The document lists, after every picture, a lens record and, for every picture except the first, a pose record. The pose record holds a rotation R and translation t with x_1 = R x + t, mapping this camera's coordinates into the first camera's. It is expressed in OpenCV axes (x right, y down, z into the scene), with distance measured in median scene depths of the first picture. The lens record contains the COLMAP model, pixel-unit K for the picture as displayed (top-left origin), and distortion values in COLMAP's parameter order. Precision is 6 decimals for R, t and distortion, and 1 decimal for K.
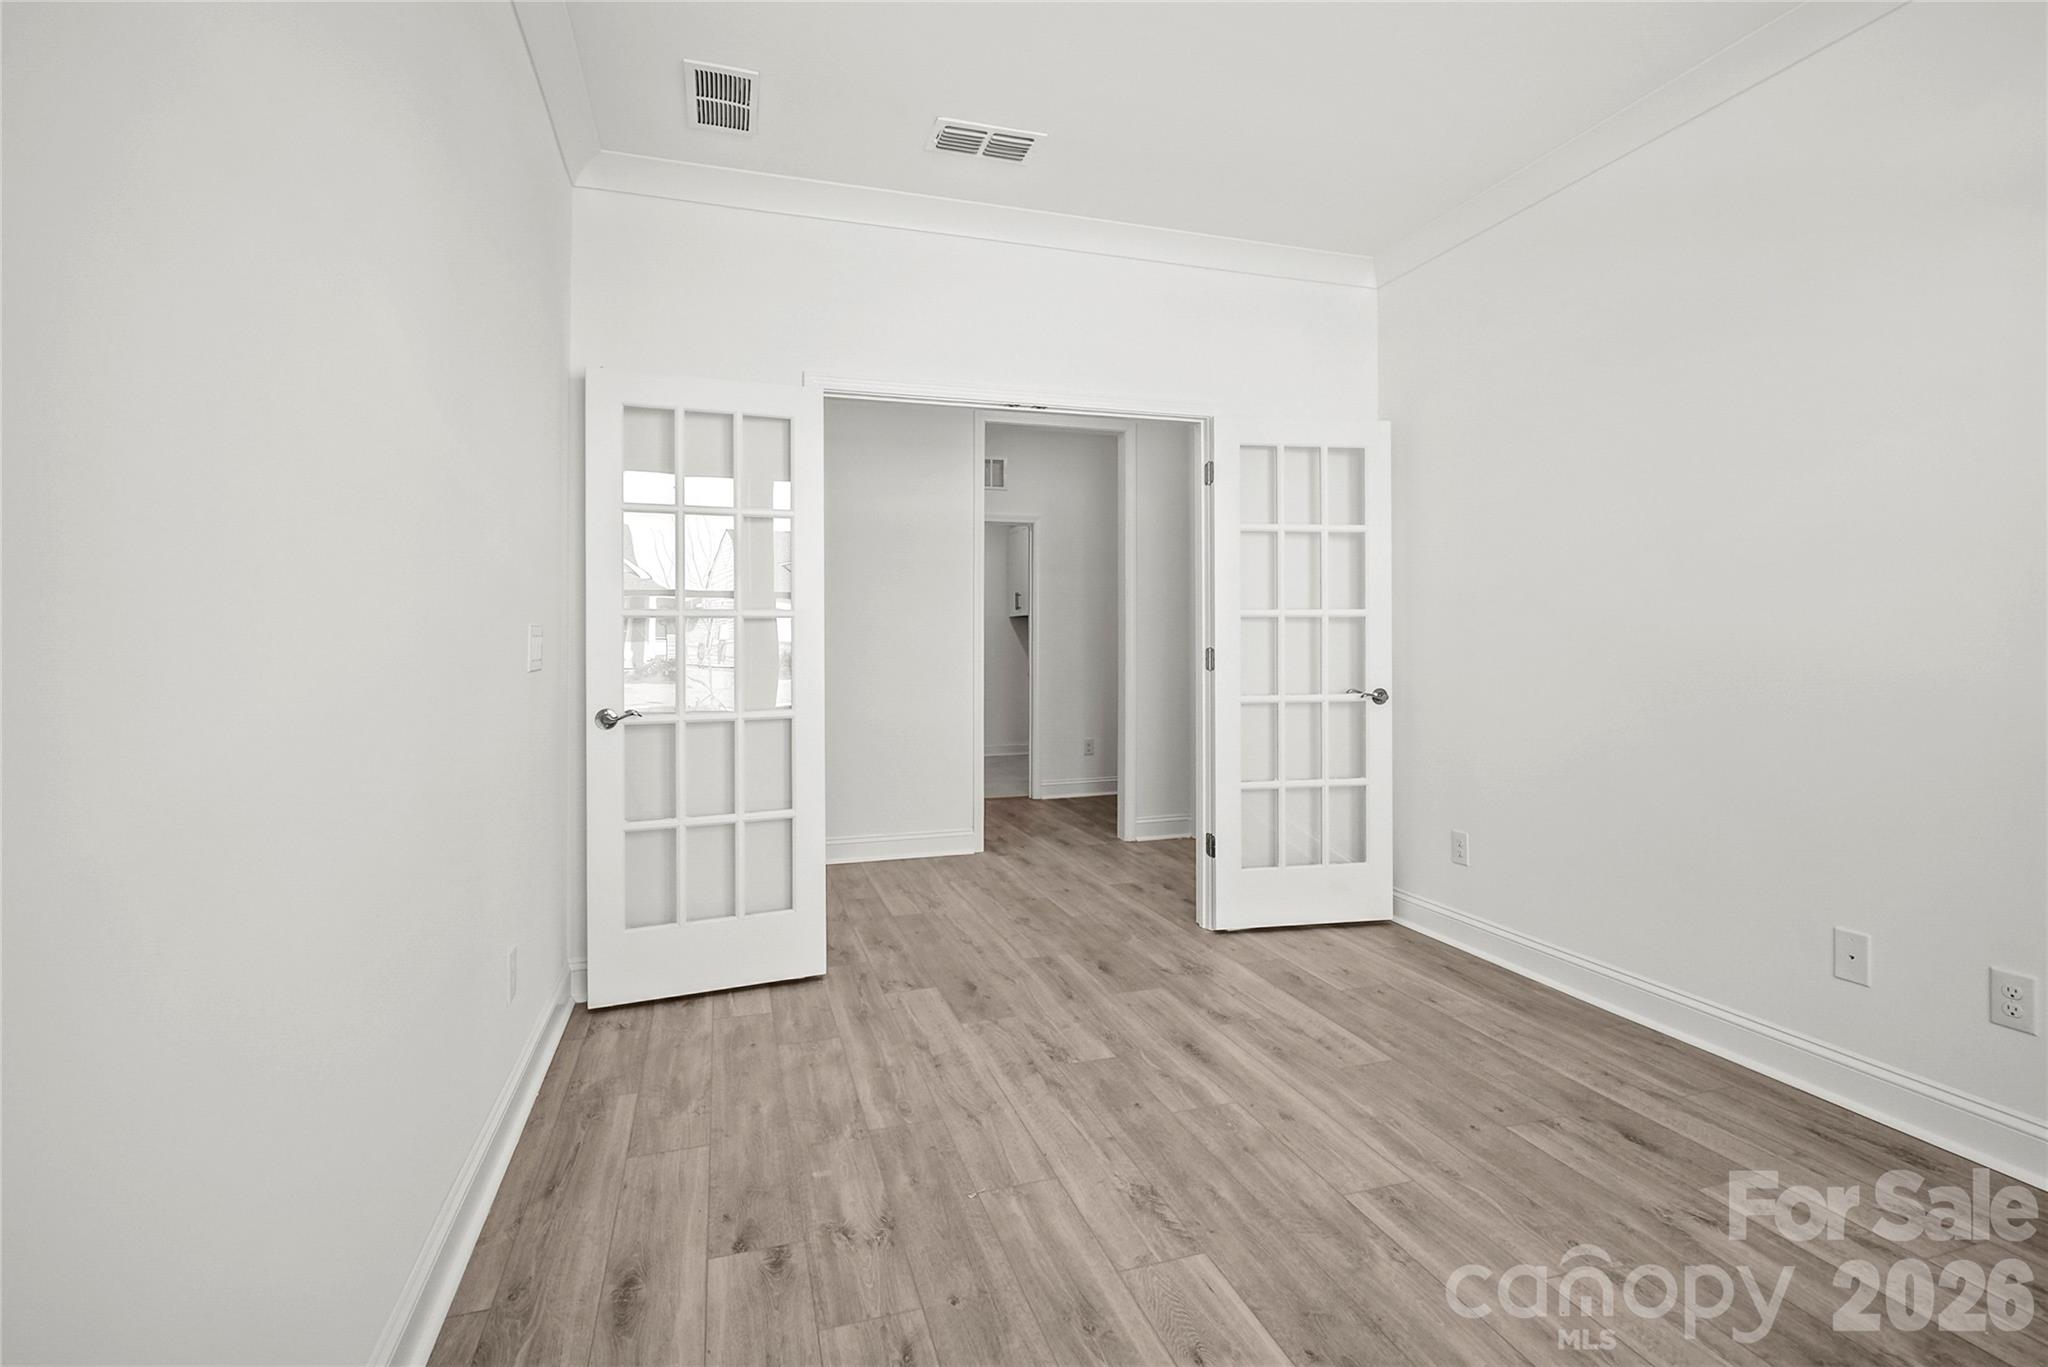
lens RADIAL K [[950.4, 0, 1018.6], [0, 950.4, 661.0], [0, 0, 1]] dist [-0.001083, -0.000519]
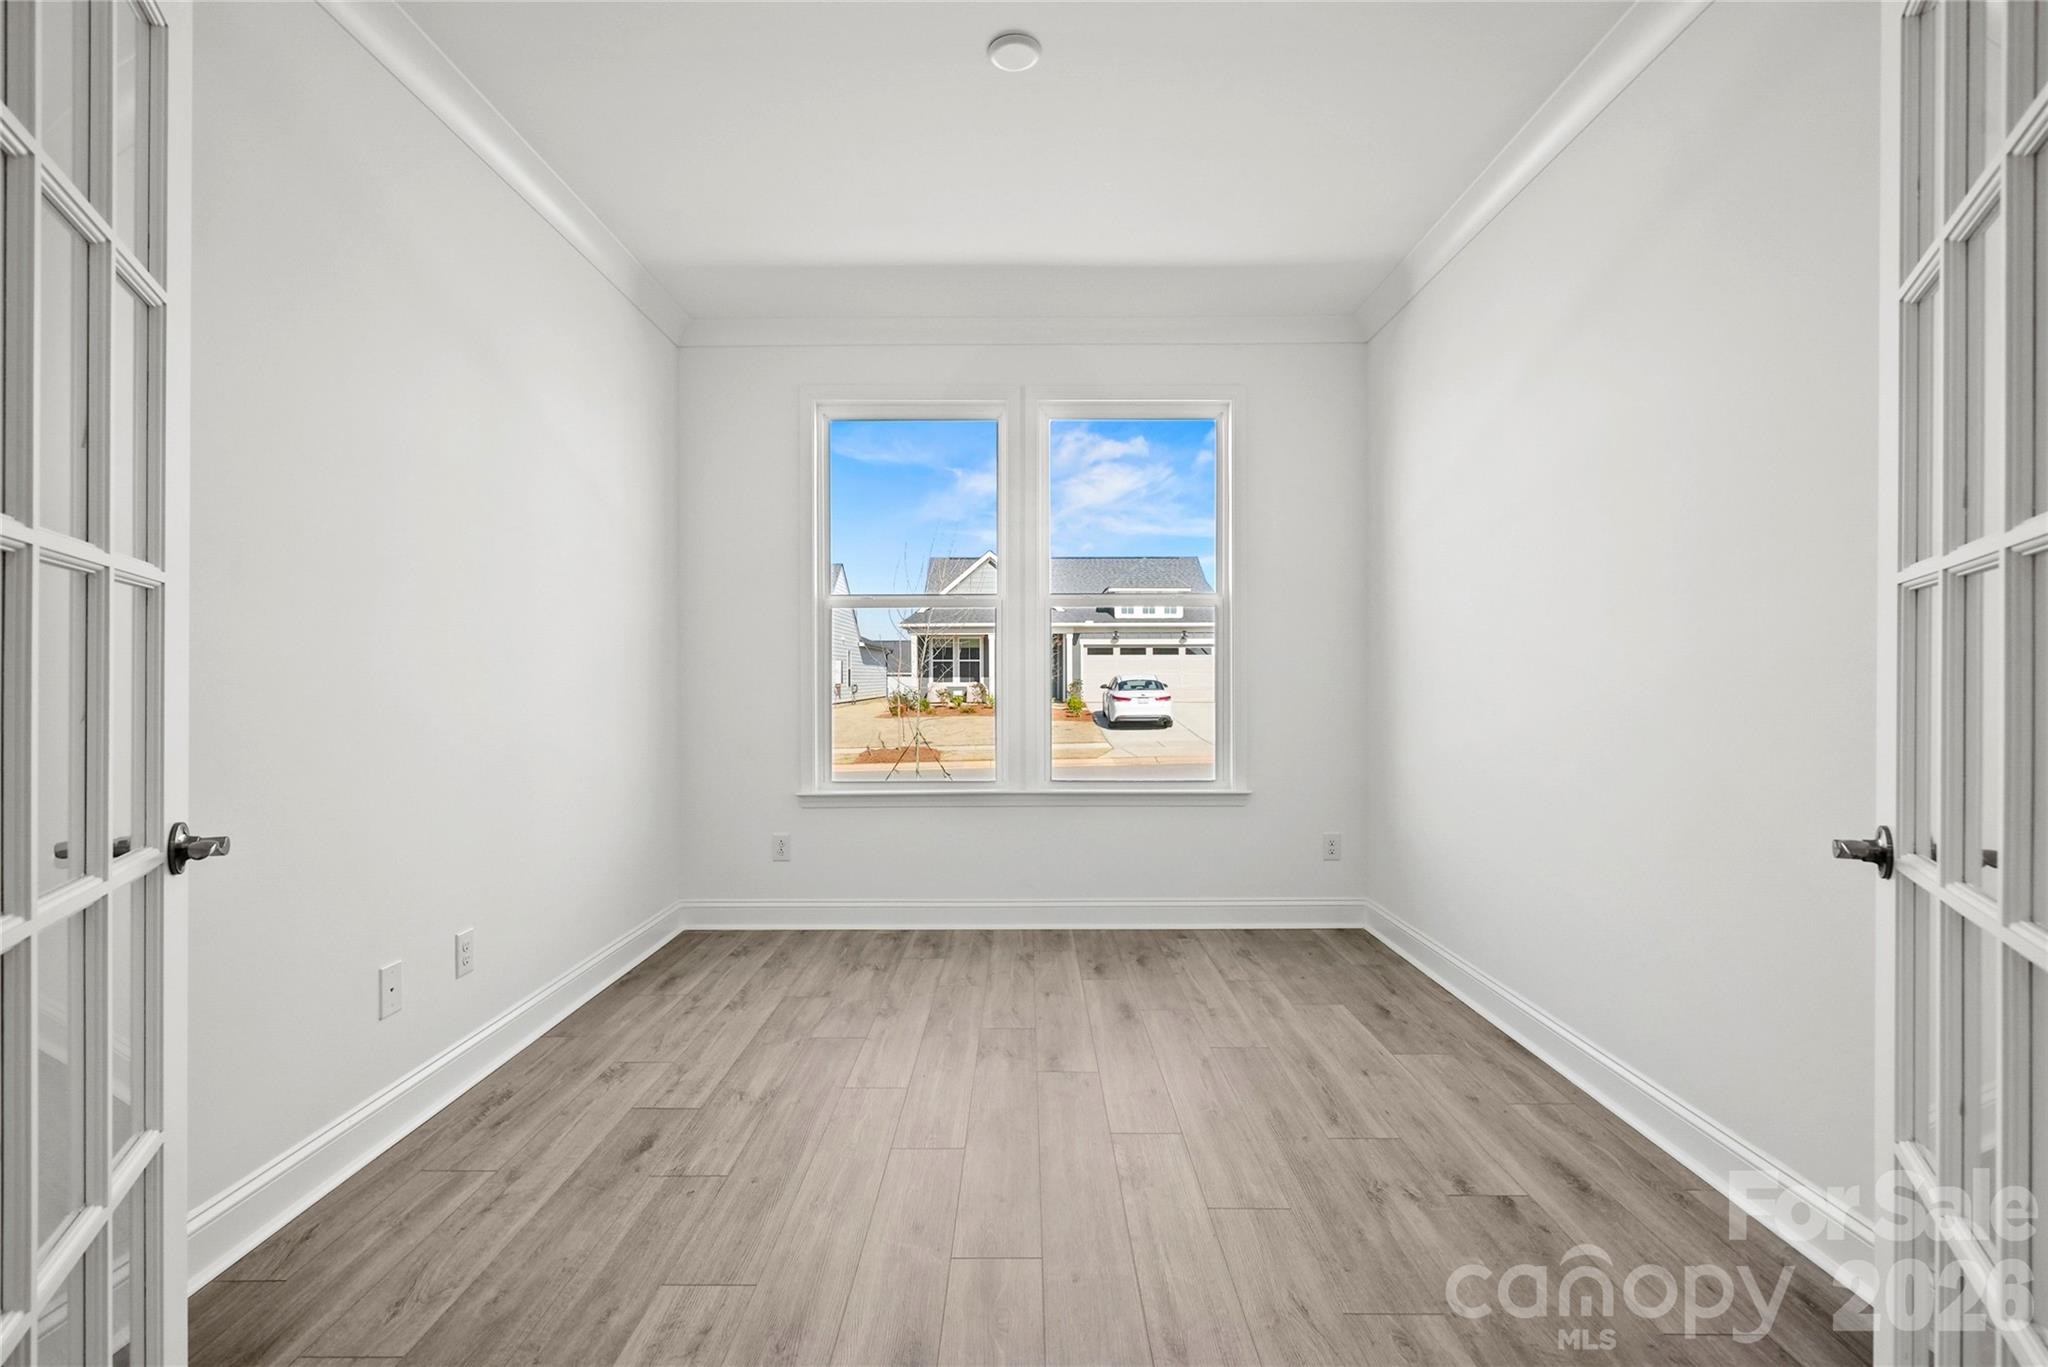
lens RADIAL K [[940.4, 0, 1016.8], [0, 940.4, 683.3], [0, 0, 1]] dist [-0.001889, 0.000125]
pose [[-0.952518, 0.005937, 0.304426, -0.063195], [0.012407, 0.999736, 0.019322, -0.025710], [-0.304231, 0.022181, -0.952340, 1.760848]]
